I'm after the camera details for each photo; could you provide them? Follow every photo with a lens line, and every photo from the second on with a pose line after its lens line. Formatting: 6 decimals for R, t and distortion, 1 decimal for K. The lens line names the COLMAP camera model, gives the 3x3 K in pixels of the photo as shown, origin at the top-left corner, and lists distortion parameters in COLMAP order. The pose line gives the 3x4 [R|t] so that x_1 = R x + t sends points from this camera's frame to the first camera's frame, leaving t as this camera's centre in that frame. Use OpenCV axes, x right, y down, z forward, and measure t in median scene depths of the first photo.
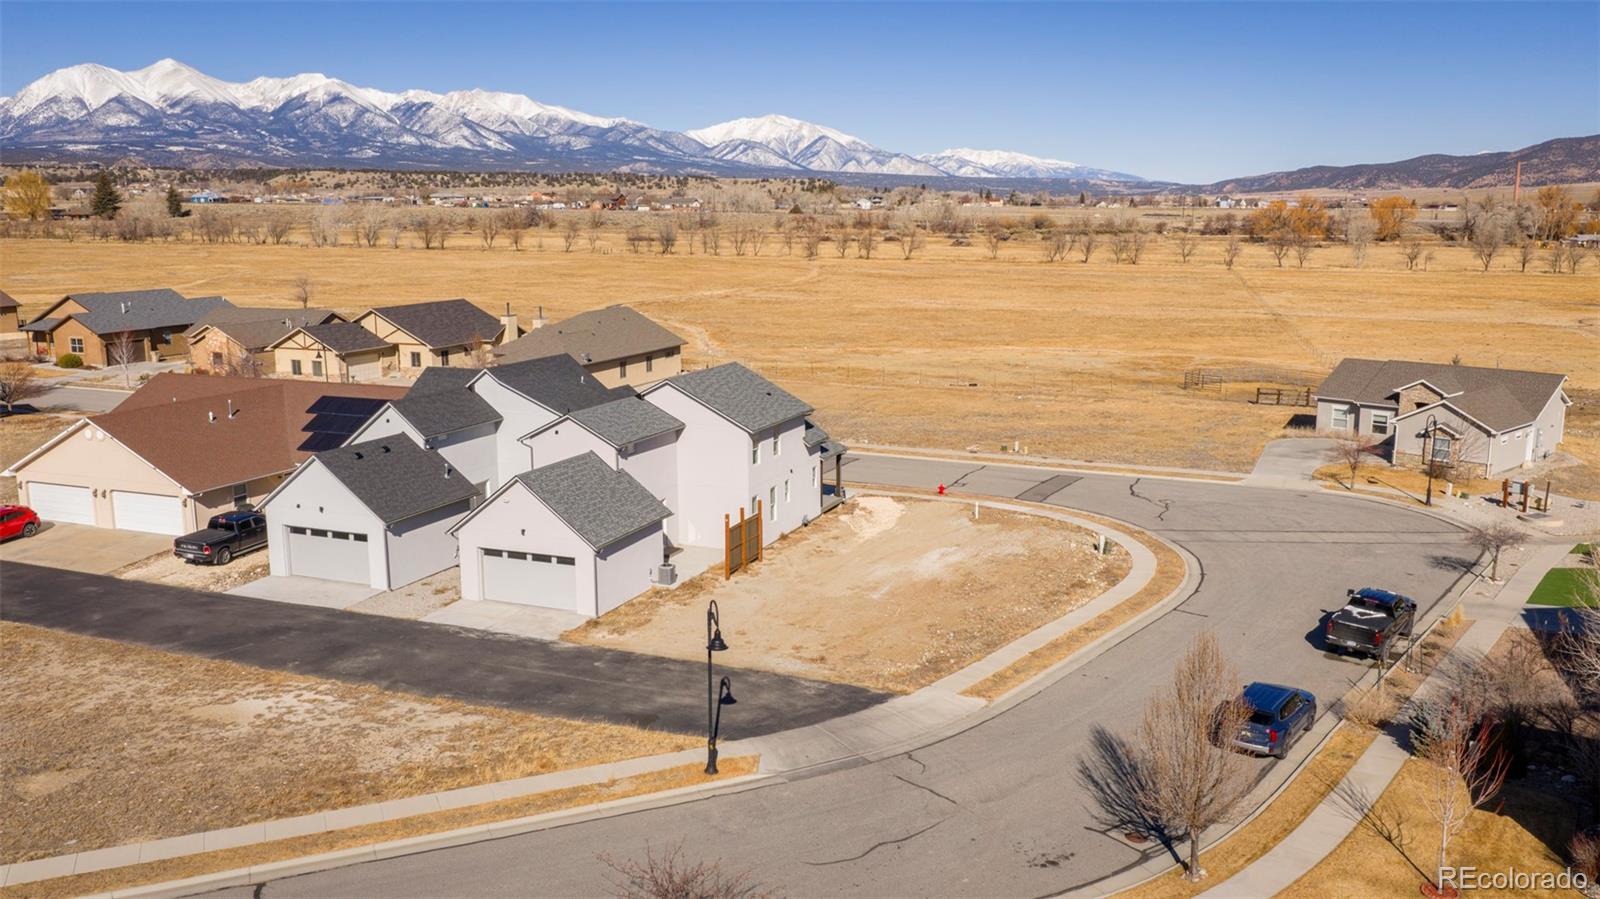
lens RADIAL K [[1318.8, 0, 804.2], [0, 1318.8, 457.2], [0, 0, 1]] dist [0.028853, -0.057449]
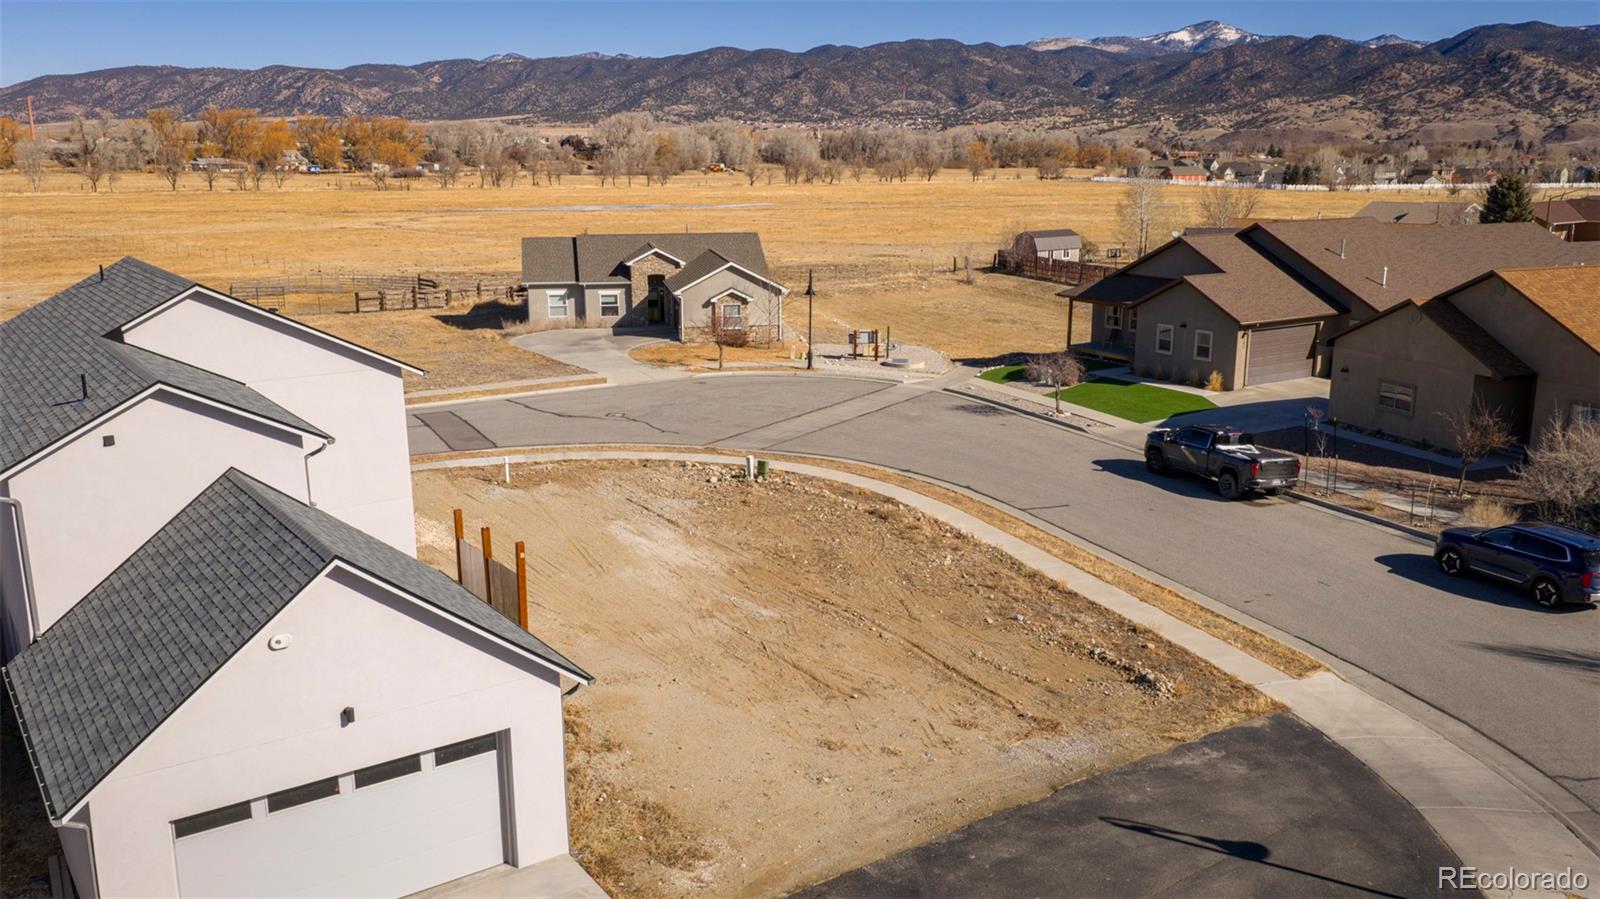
lens RADIAL K [[1318.8, 0, 804.2], [0, 1318.8, 457.2], [0, 0, 1]] dist [0.028853, -0.057449]
pose [[0.528406, -0.196700, 0.825891, -0.345613], [0.159996, 0.978431, 0.130664, -0.028139], [-0.833780, 0.063096, 0.548480, 0.587520]]
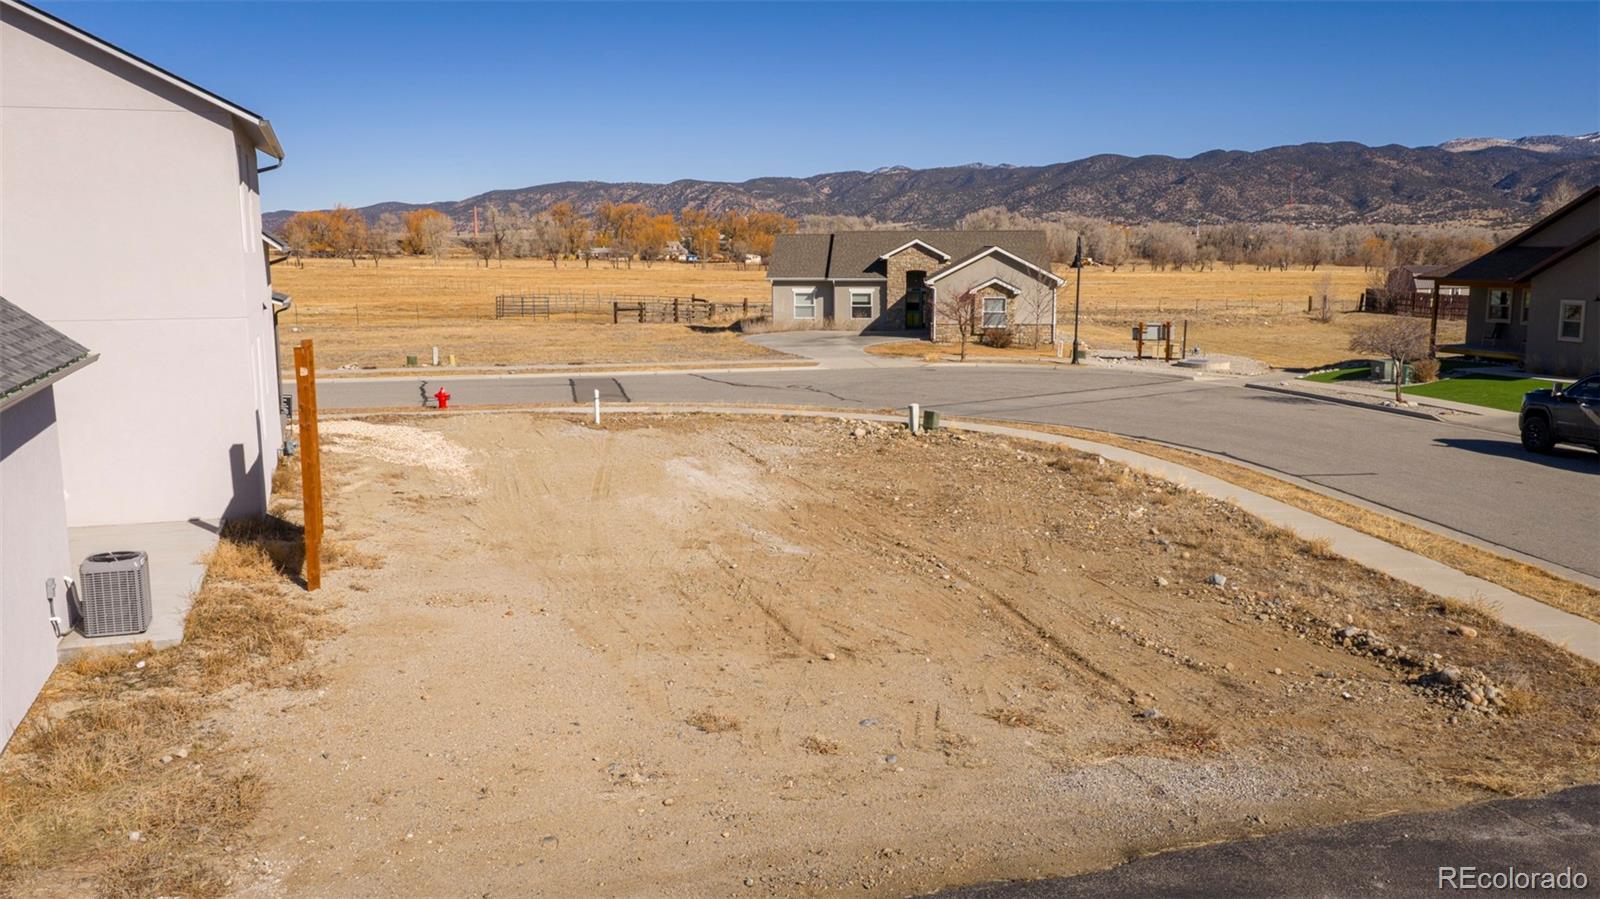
lens RADIAL K [[1318.8, 0, 804.2], [0, 1318.8, 457.2], [0, 0, 1]] dist [0.028853, -0.057449]
pose [[0.741734, -0.103857, 0.662605, -0.150193], [0.126372, 0.991884, 0.014005, 0.067331], [-0.658682, 0.073347, 0.748838, 0.644940]]
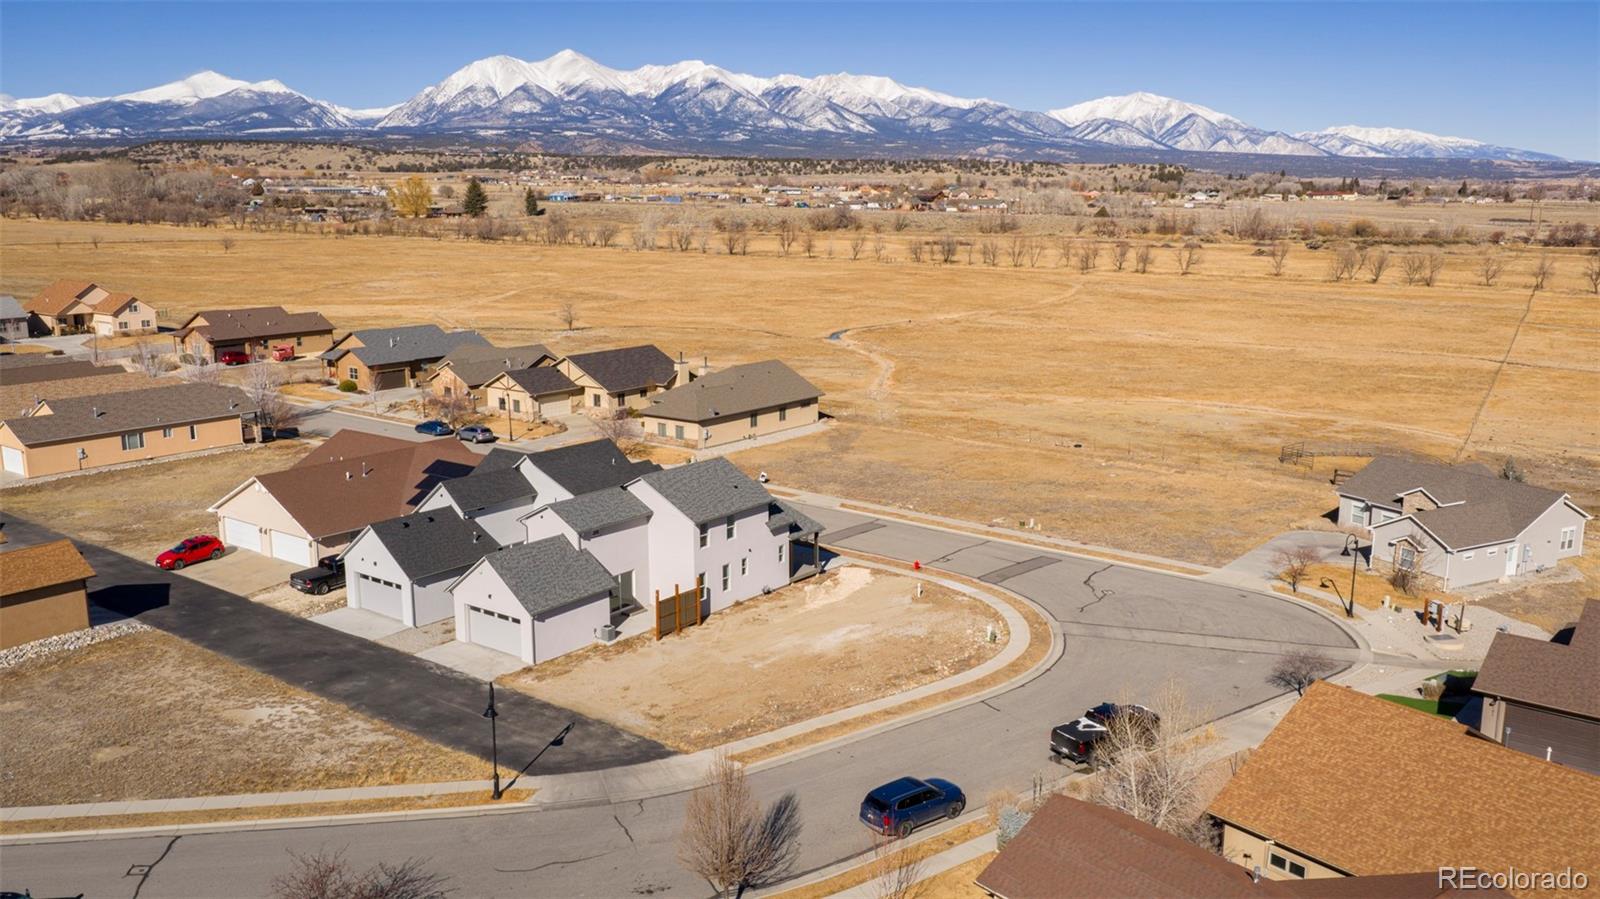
lens RADIAL K [[1318.8, 0, 804.2], [0, 1318.8, 457.2], [0, 0, 1]] dist [0.028853, -0.057449]
pose [[0.965356, 0.055773, -0.254906, 0.358648], [-0.052164, 0.998420, 0.020901, -0.107931], [0.255669, -0.006880, 0.966740, -0.184995]]
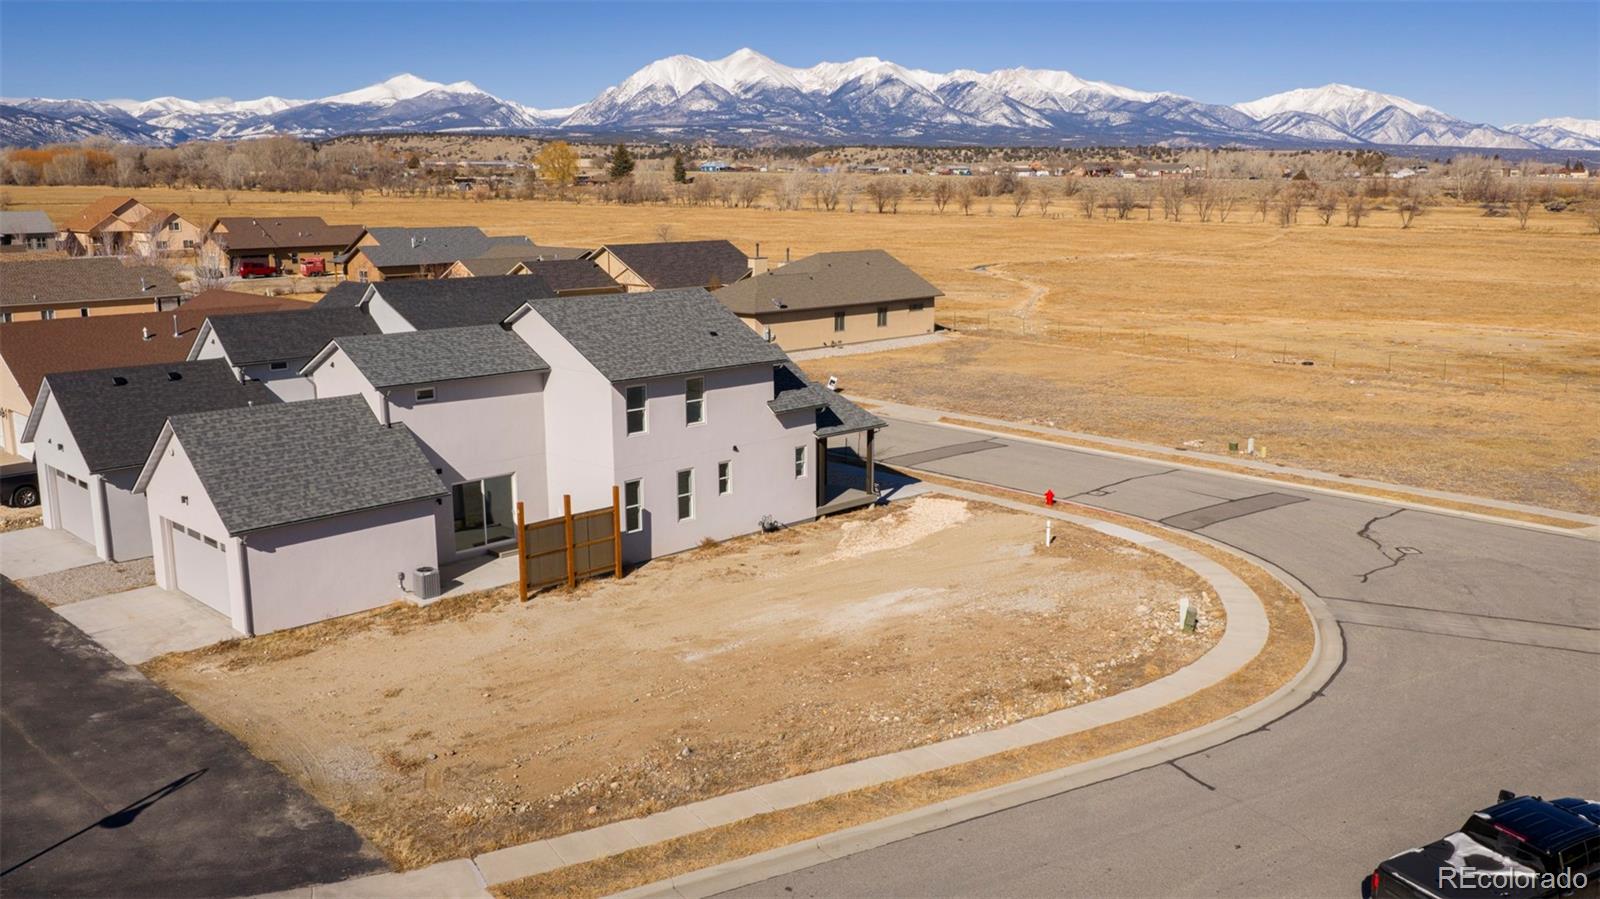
lens RADIAL K [[1318.8, 0, 804.2], [0, 1318.8, 457.2], [0, 0, 1]] dist [0.028853, -0.057449]
pose [[0.924176, 0.078939, -0.373721, 0.284083], [-0.072796, 0.996879, 0.030547, -0.008691], [0.374966, -0.001025, 0.927038, 0.395306]]
